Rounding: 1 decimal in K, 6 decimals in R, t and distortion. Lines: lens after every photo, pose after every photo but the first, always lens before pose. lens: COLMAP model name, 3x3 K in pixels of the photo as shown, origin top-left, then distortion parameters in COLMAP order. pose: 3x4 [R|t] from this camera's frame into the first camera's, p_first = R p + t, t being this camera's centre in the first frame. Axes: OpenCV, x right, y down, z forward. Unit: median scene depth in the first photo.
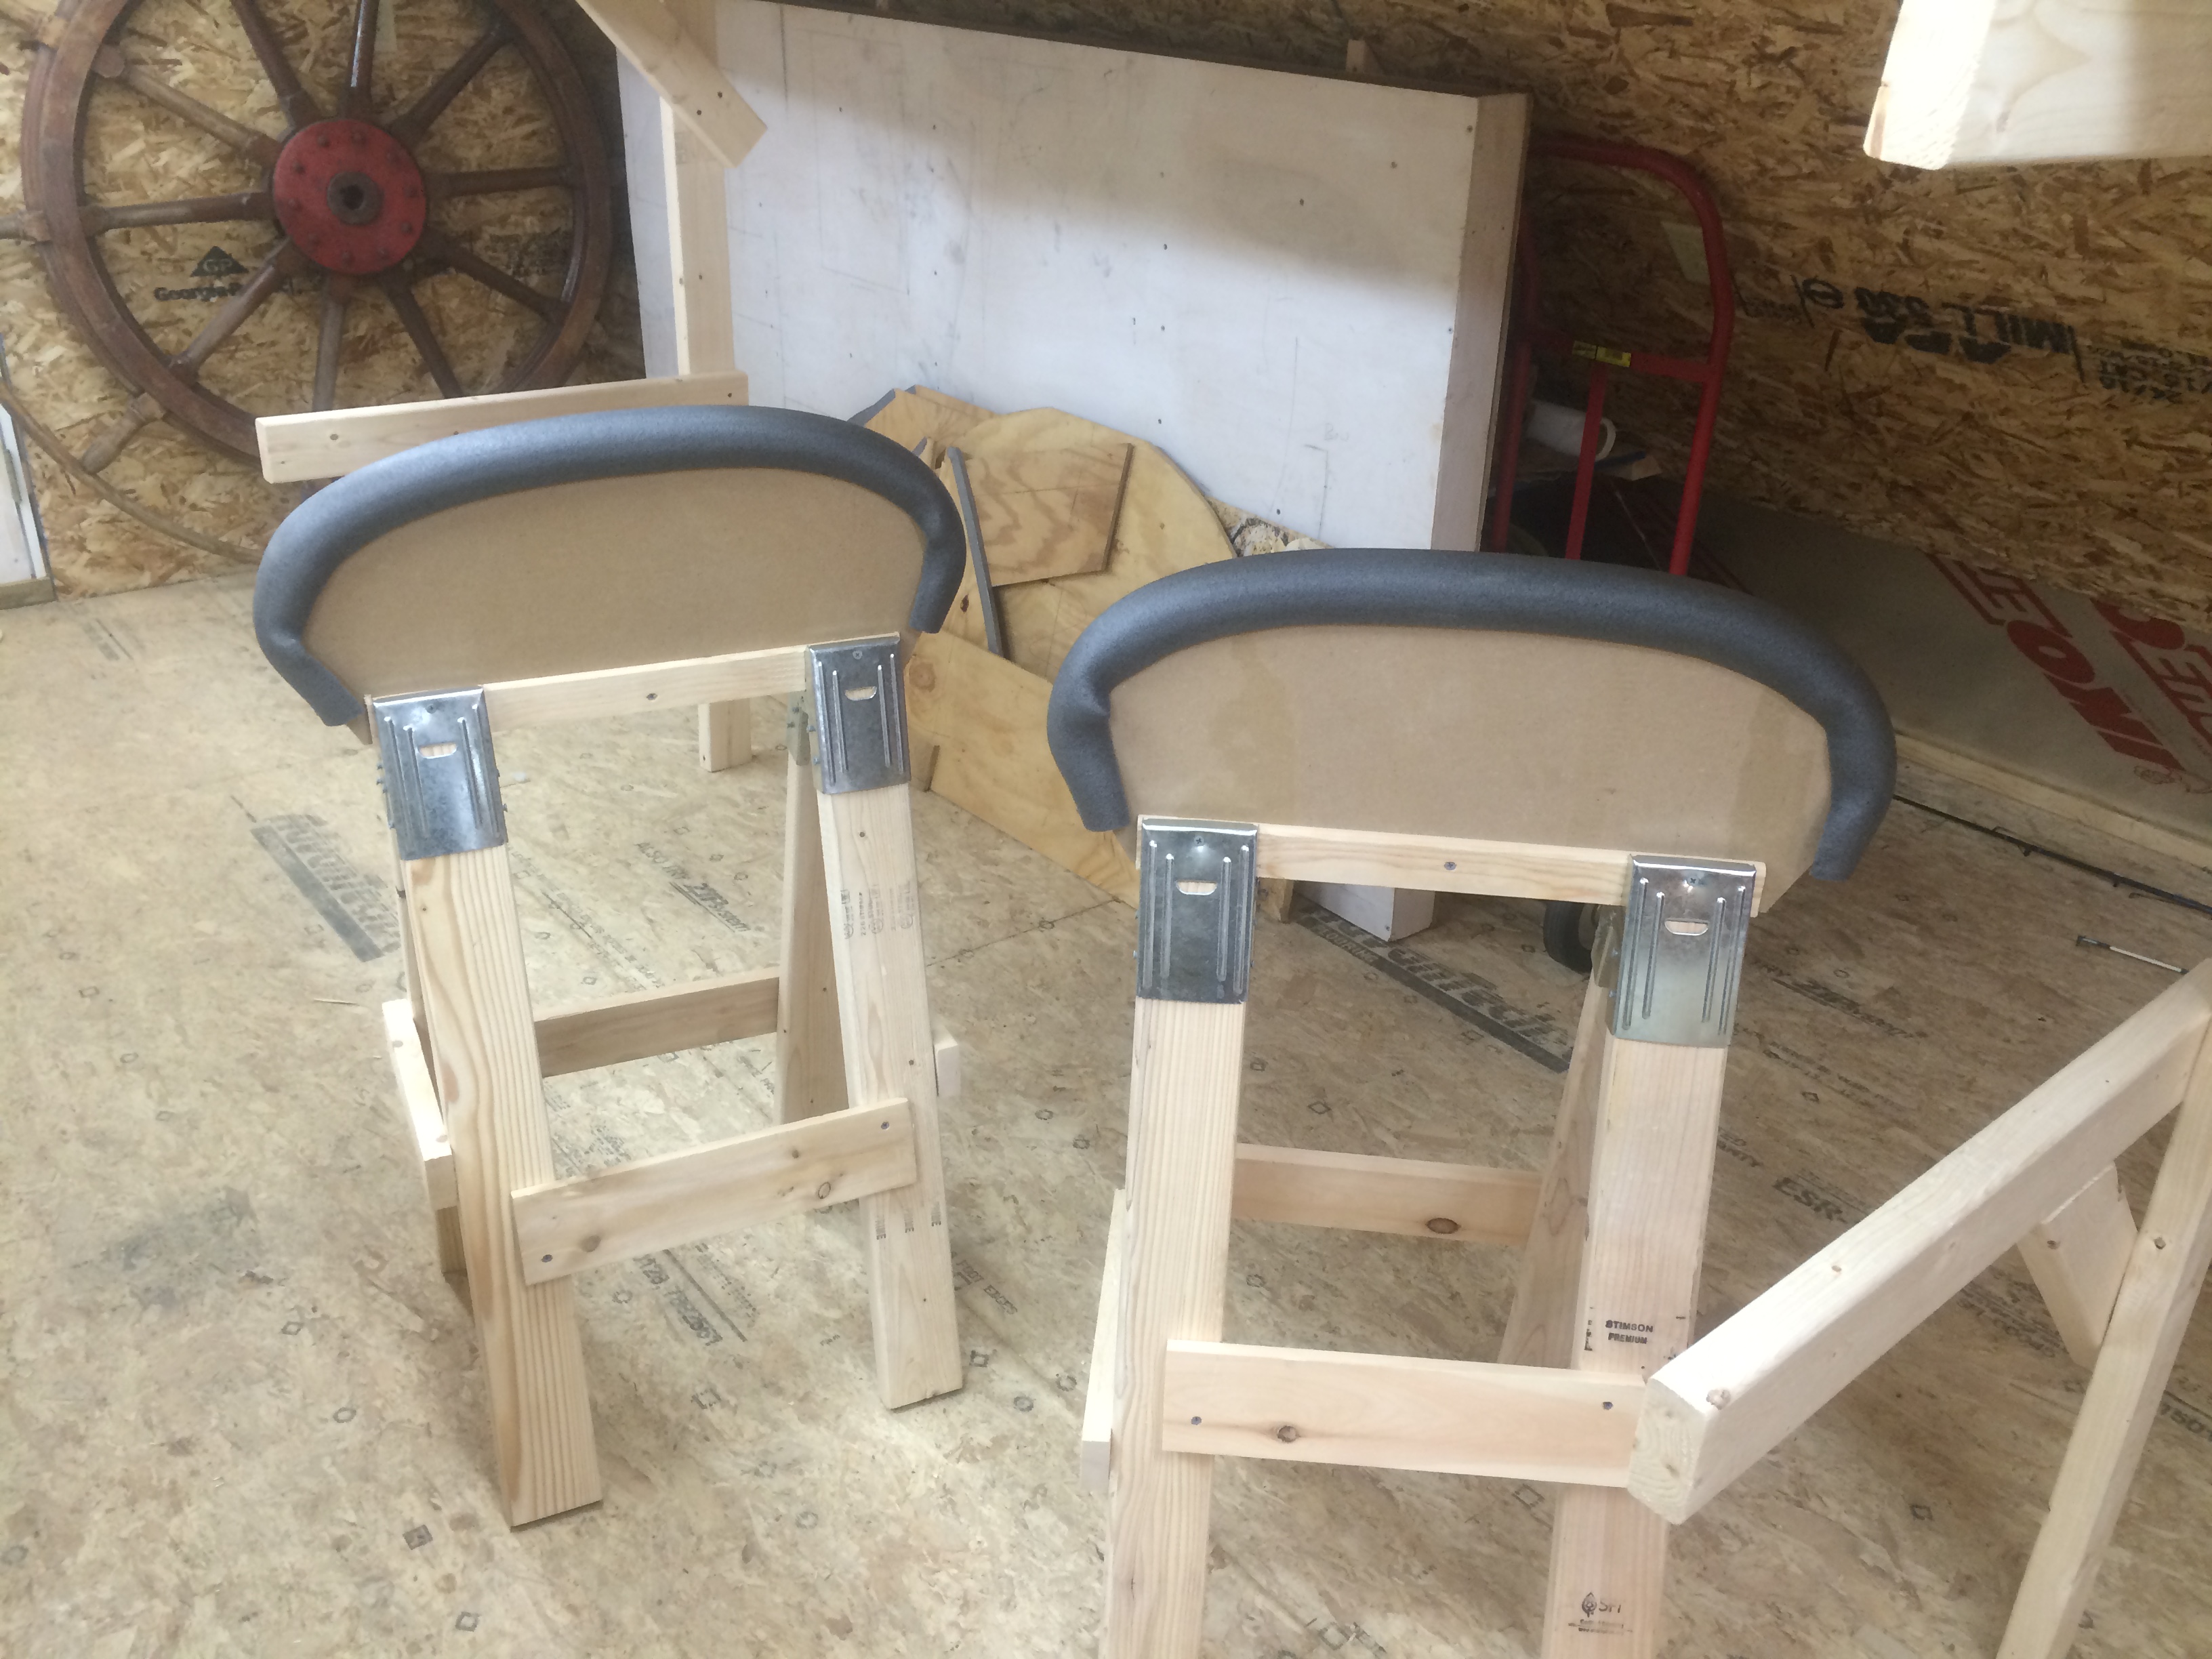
lens RADIAL K [[1873.1, 0, 1110.5], [0, 1873.1, 820.2], [0, 0, 1]] dist [0.059453, -0.096429]
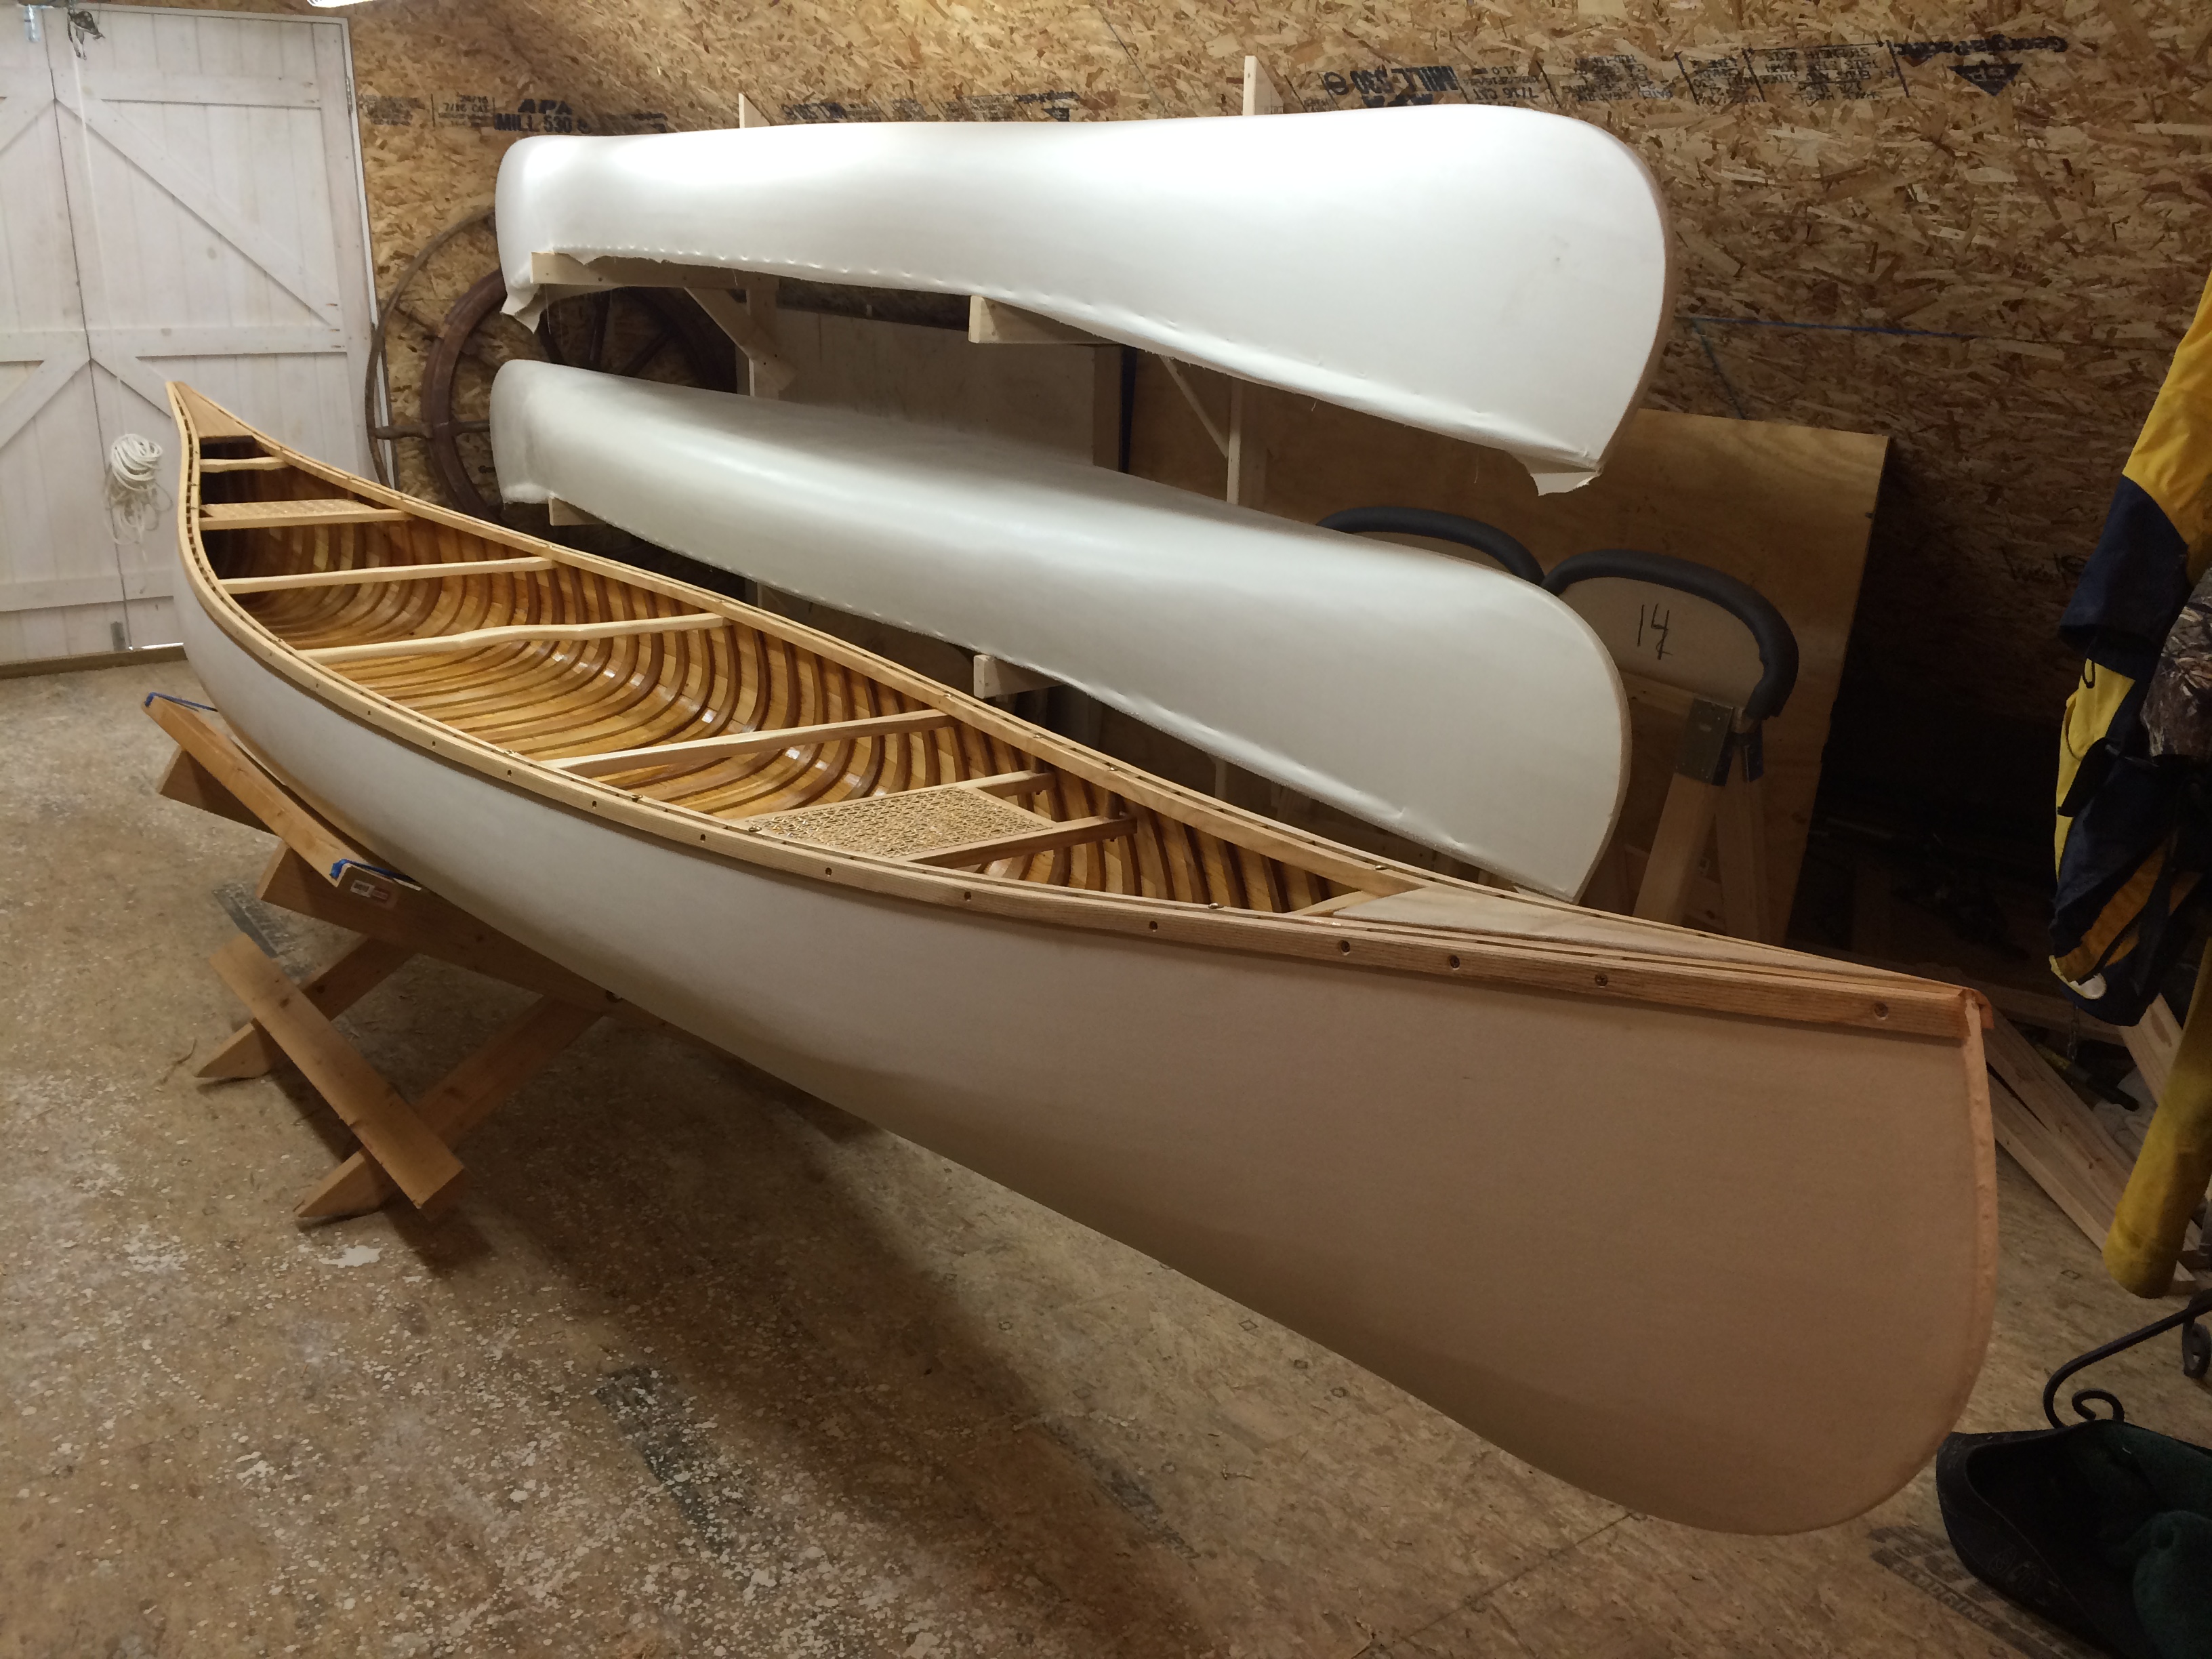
lens RADIAL K [[1873.1, 0, 1109.1], [0, 1873.1, 823.1], [0, 0, 1]] dist [0.059453, -0.096429]
pose [[0.998516, -0.003718, -0.054325, 0.225886], [-0.004001, 0.989960, -0.141294, 0.354004], [0.054304, 0.141302, 0.988476, -0.810400]]
